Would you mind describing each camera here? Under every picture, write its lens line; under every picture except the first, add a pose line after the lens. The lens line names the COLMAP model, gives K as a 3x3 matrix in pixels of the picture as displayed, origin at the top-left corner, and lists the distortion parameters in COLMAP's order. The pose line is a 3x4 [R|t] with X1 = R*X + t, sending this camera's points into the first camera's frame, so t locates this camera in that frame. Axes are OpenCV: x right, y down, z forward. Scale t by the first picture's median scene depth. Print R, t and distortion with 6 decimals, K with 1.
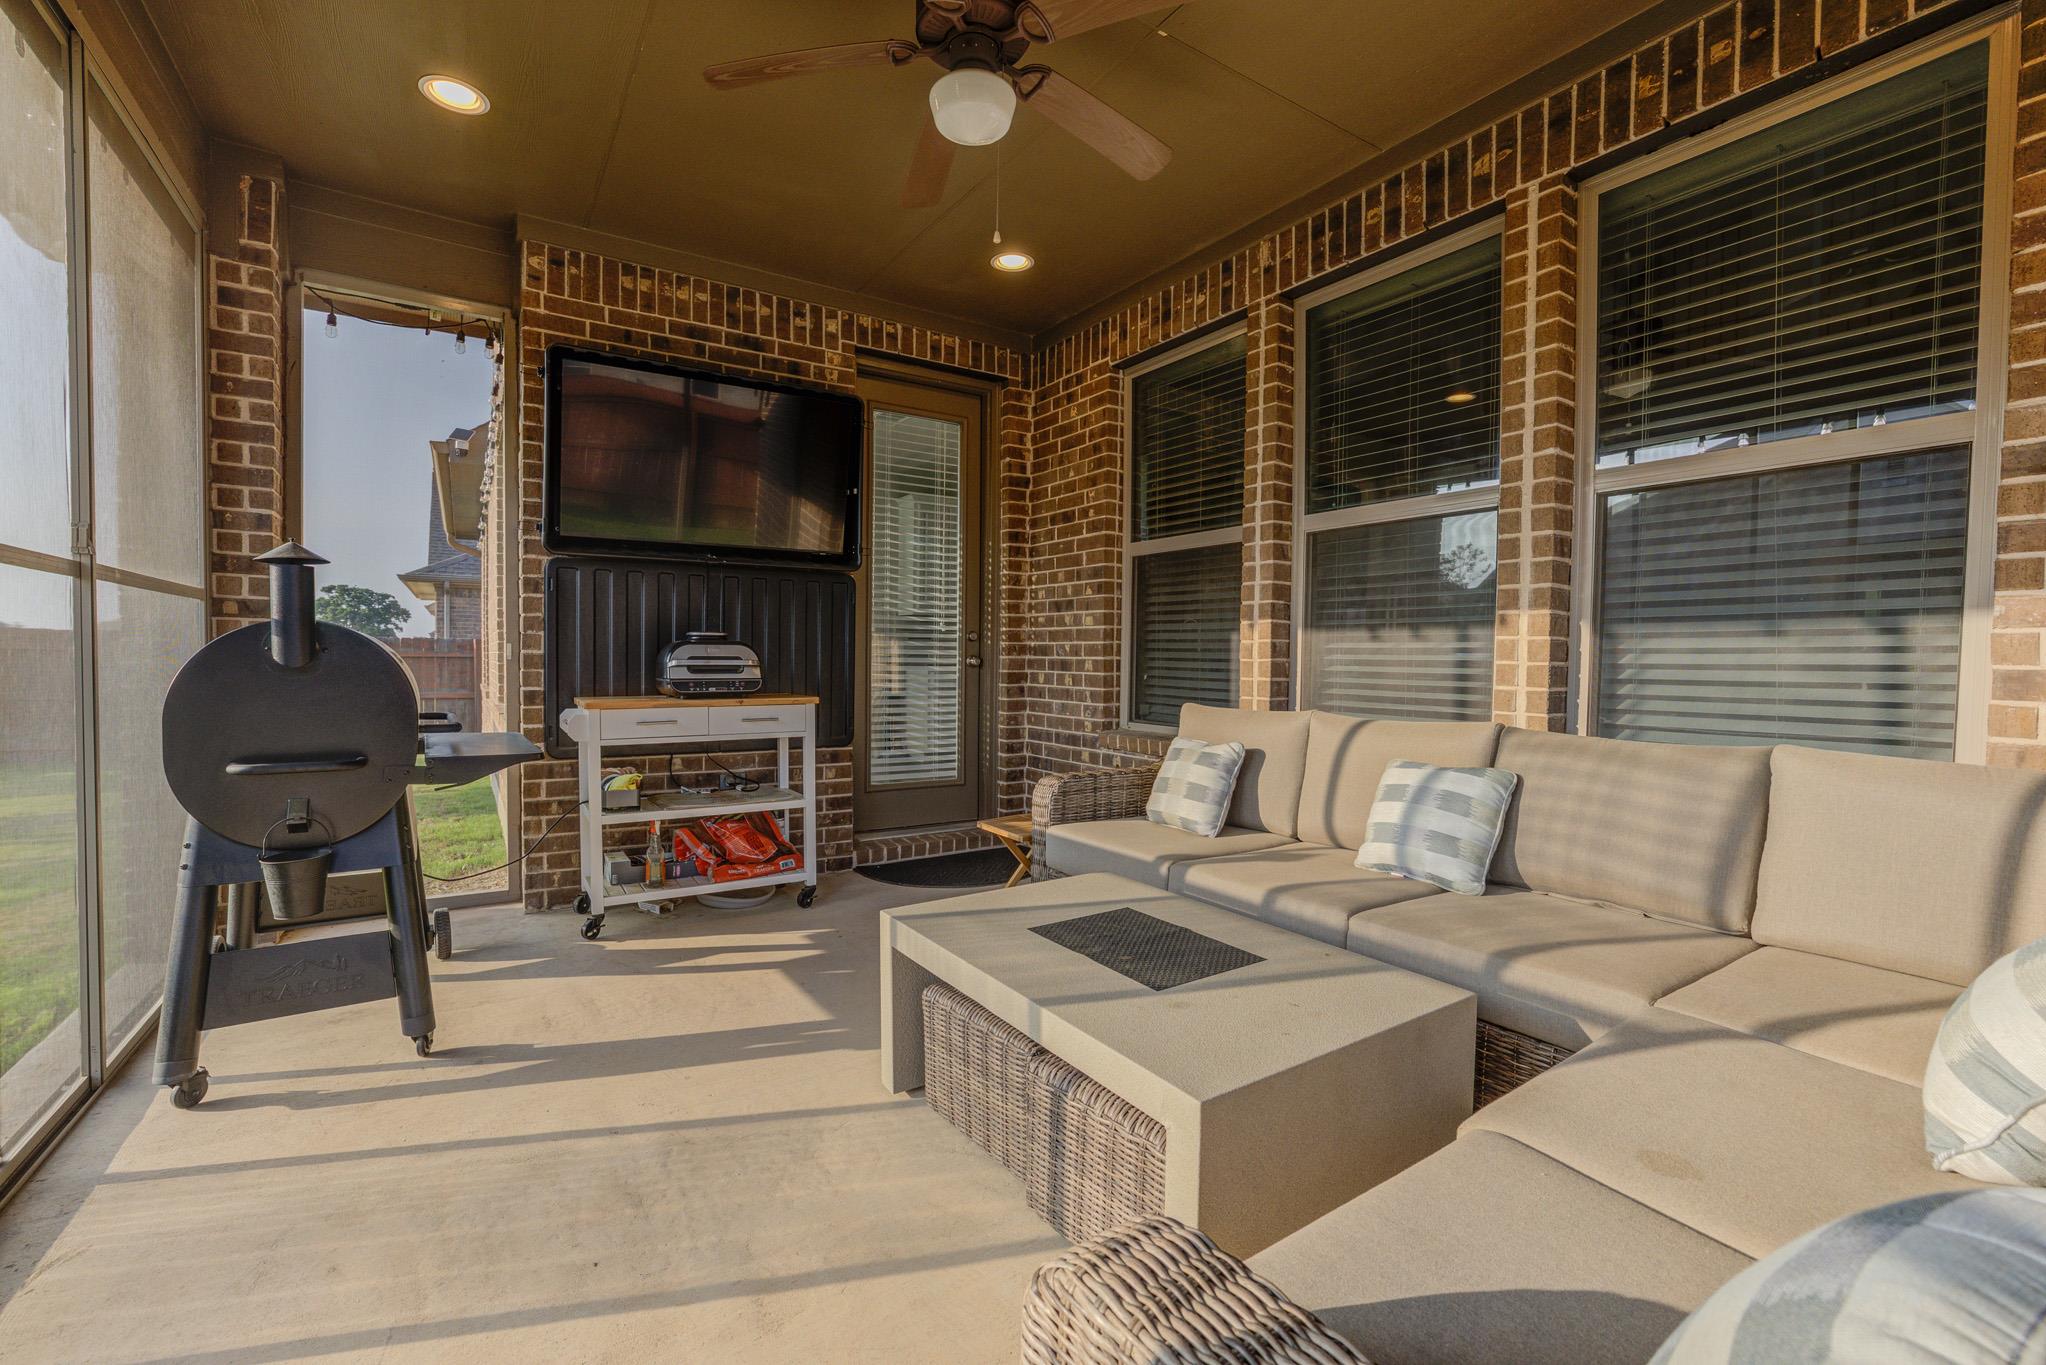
lens RADIAL K [[865.2, 0, 1023.5], [0, 865.2, 677.2], [0, 0, 1]] dist [-0.038482, 0.006420]
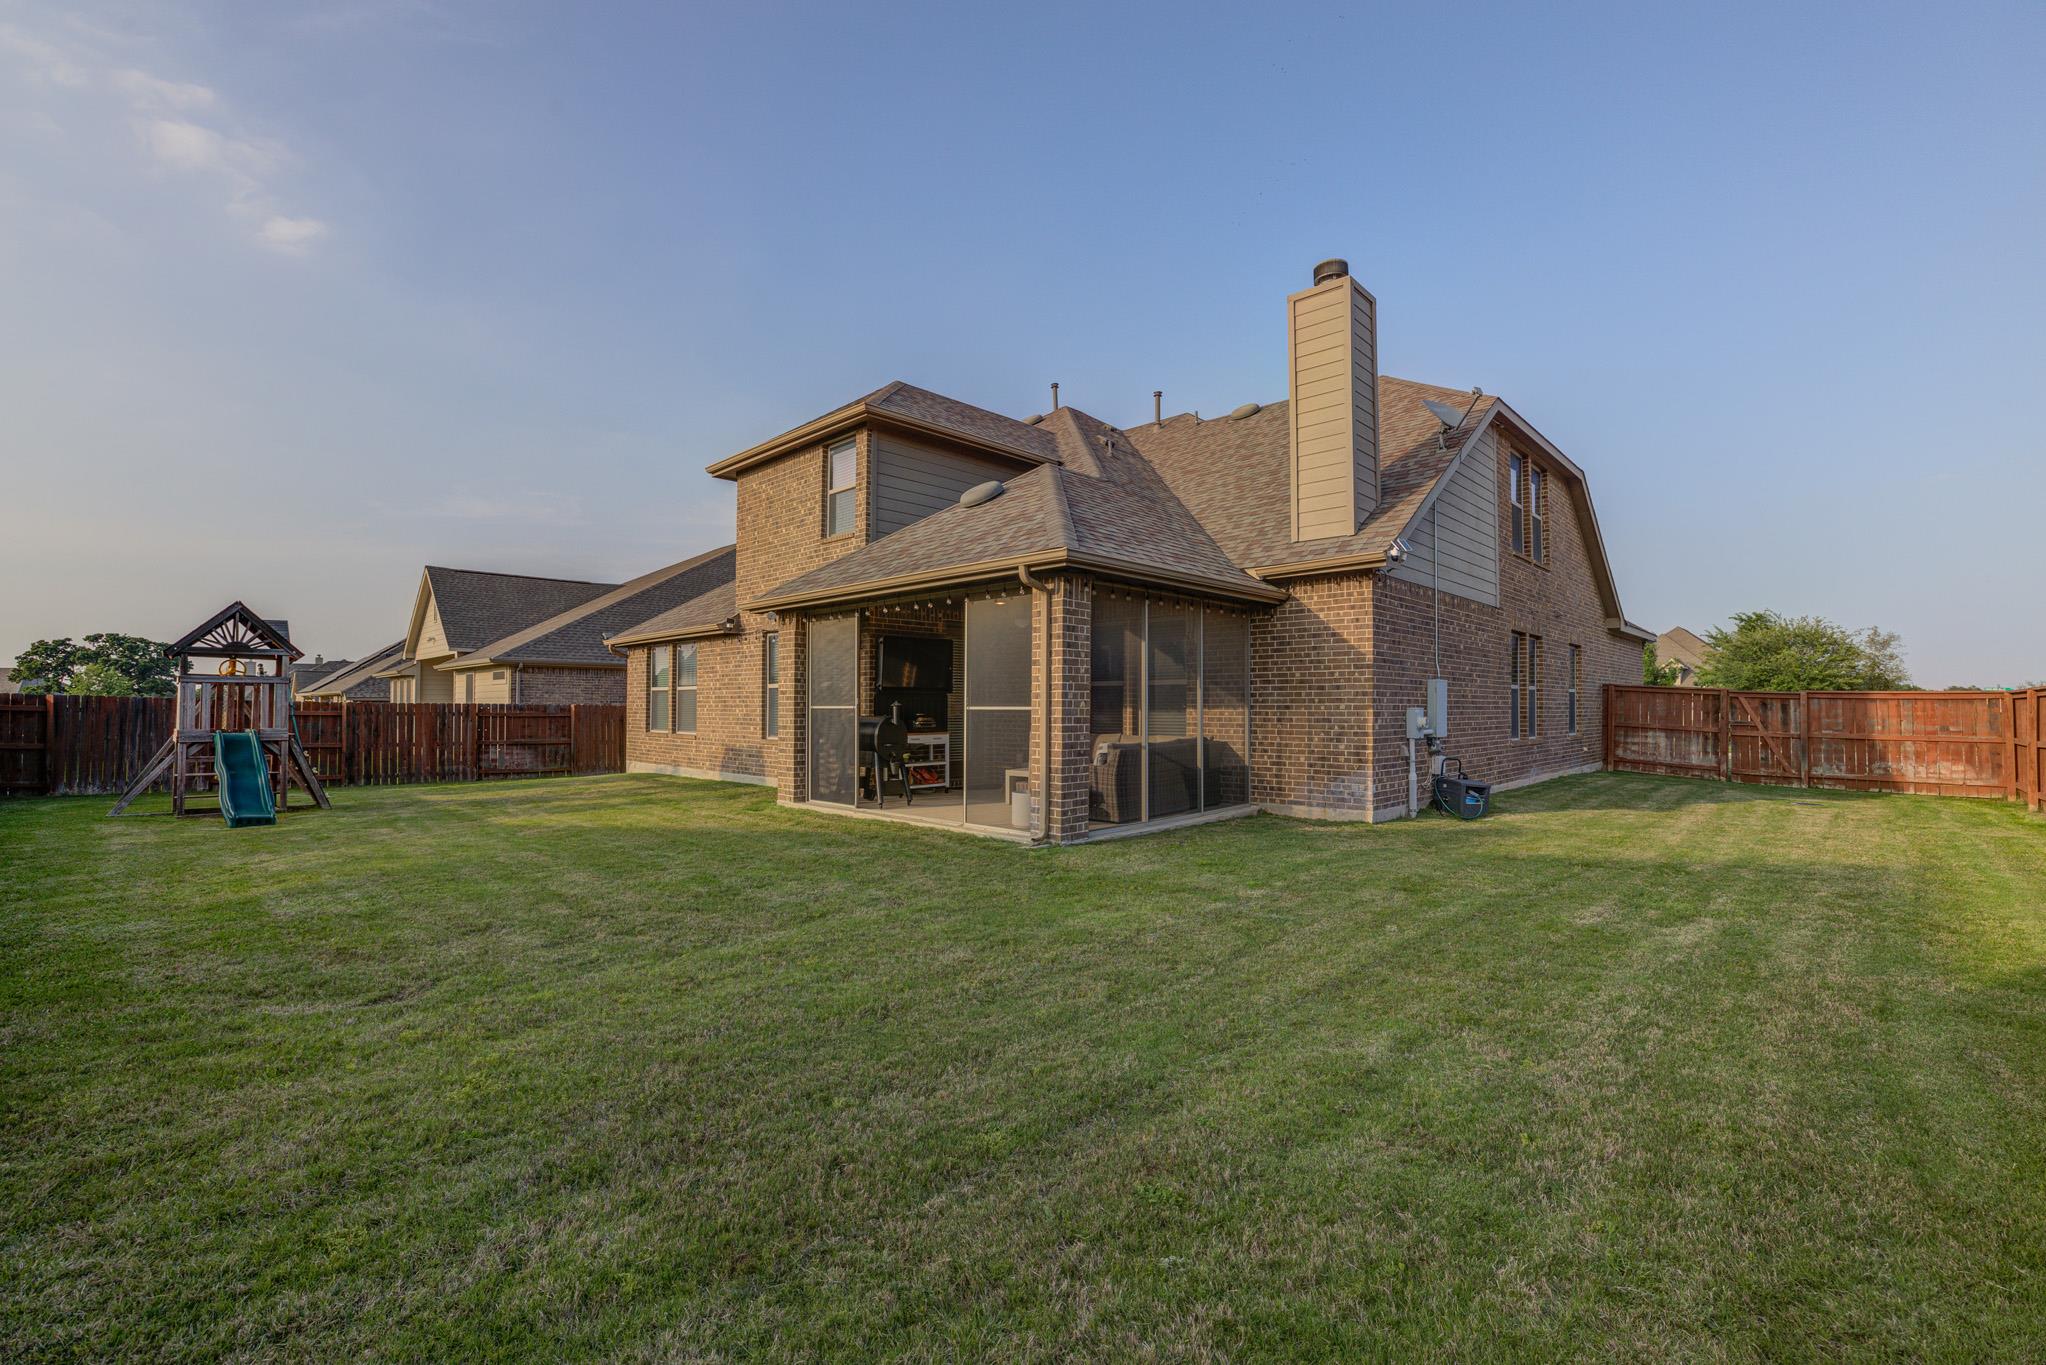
lens RADIAL K [[865.2, 0, 1026.9], [0, 865.2, 698.2], [0, 0, 1]] dist [-0.038482, 0.006420]
pose [[0.975068, -0.008068, 0.221757, -0.701666], [0.014126, 0.999569, -0.025747, -0.017577], [-0.221454, 0.028238, 0.974762, -2.433846]]
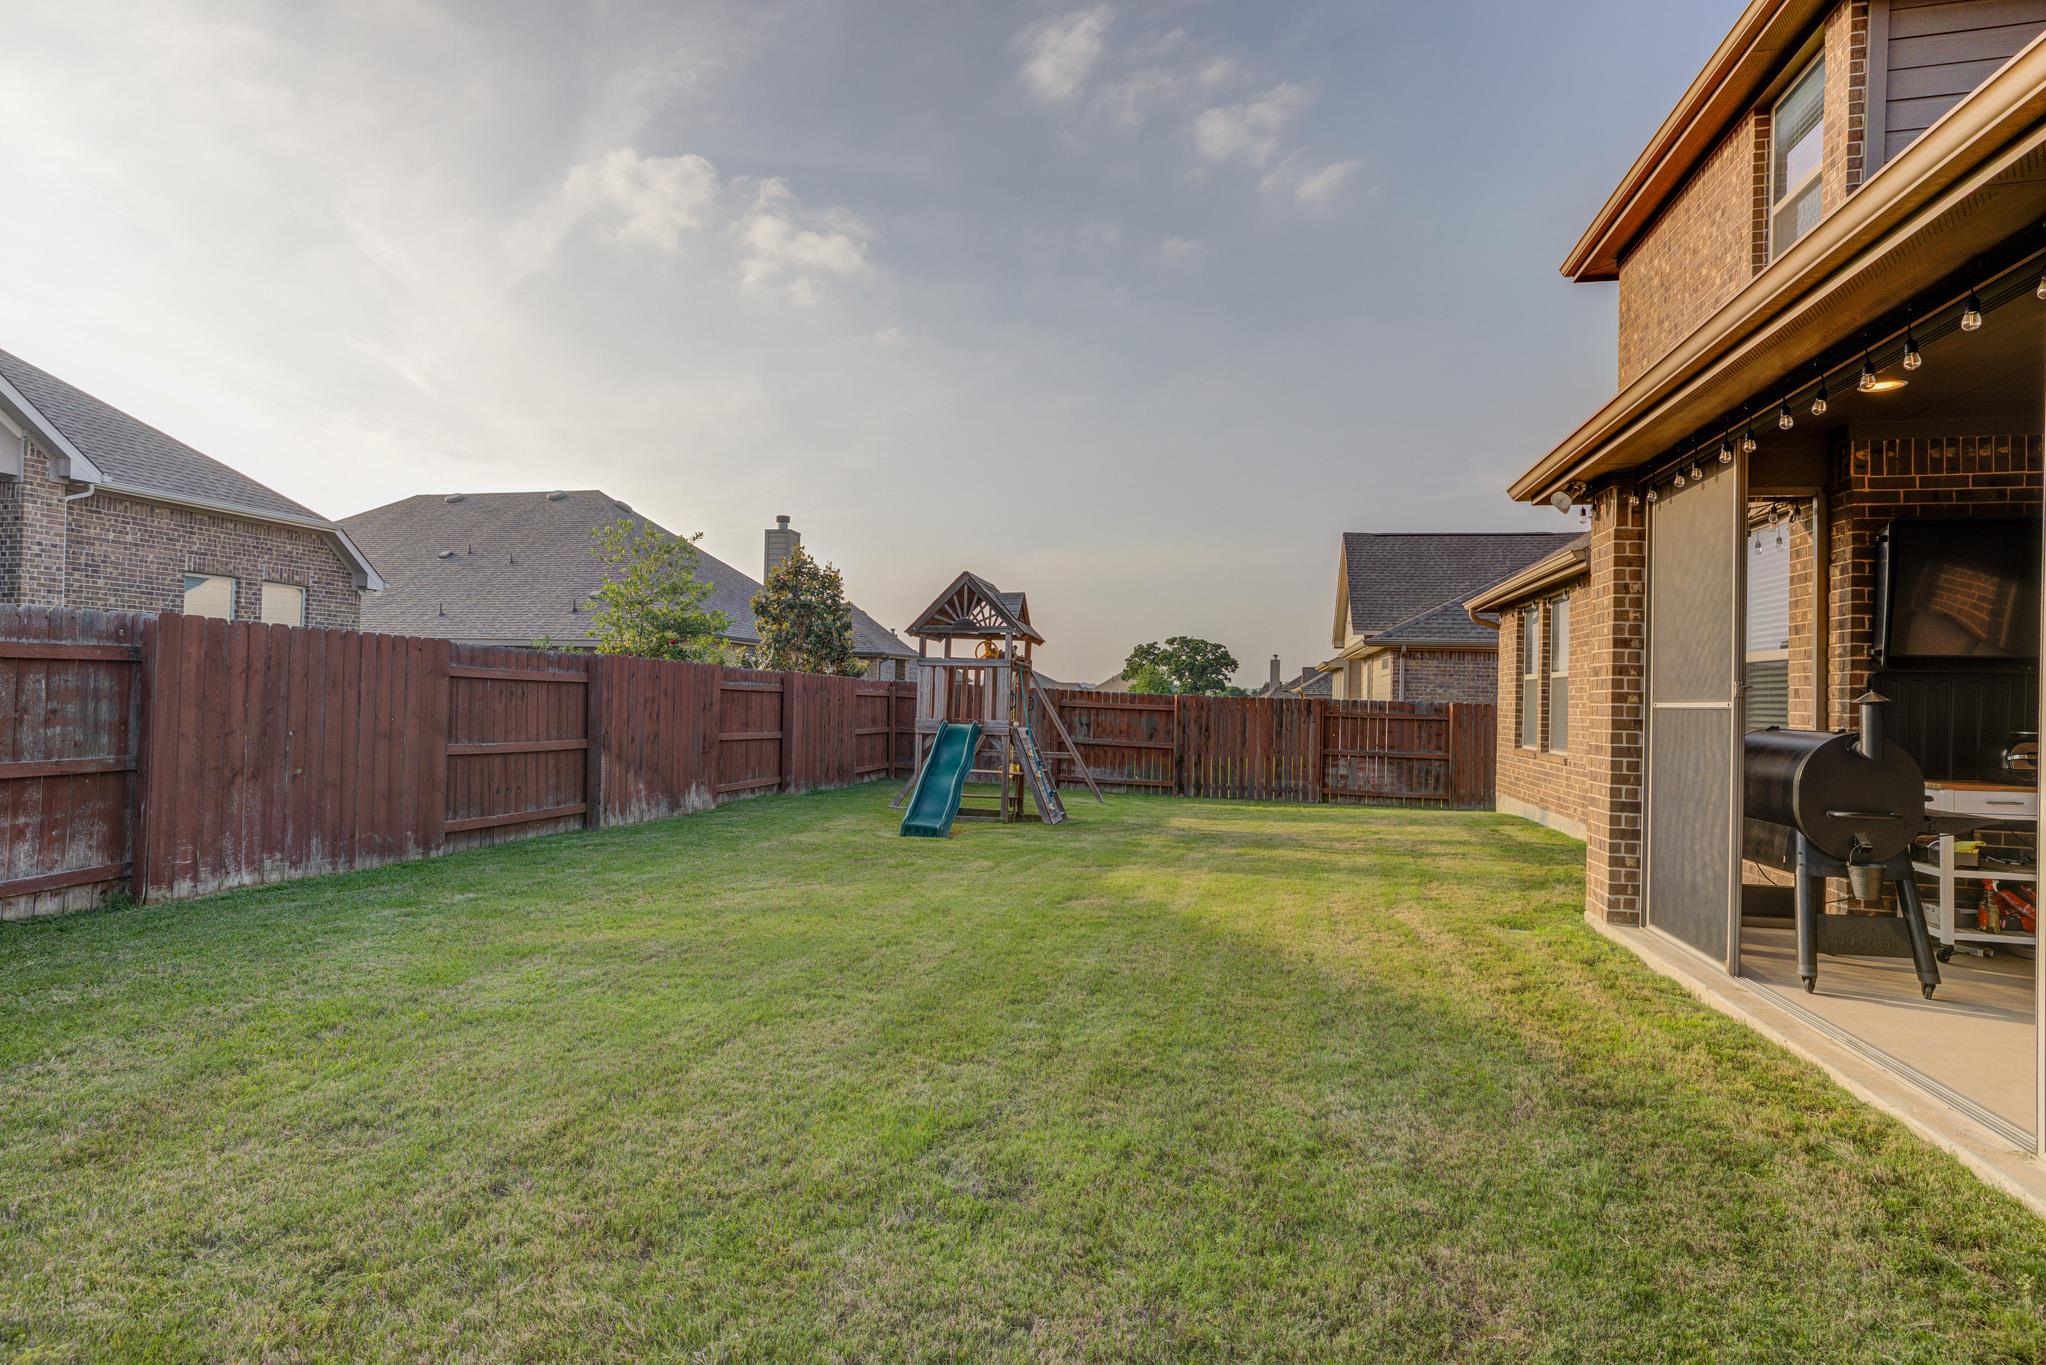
lens RADIAL K [[1085.9, 0, 1018.2], [0, 1085.9, 676.7], [0, 0, 1]] dist [0.003620, 0.002309]
pose [[0.698648, -0.010173, -0.715394, -0.252290], [-0.028325, 0.998722, -0.041864, -0.022288], [0.714905, 0.049512, 0.697466, -1.065476]]
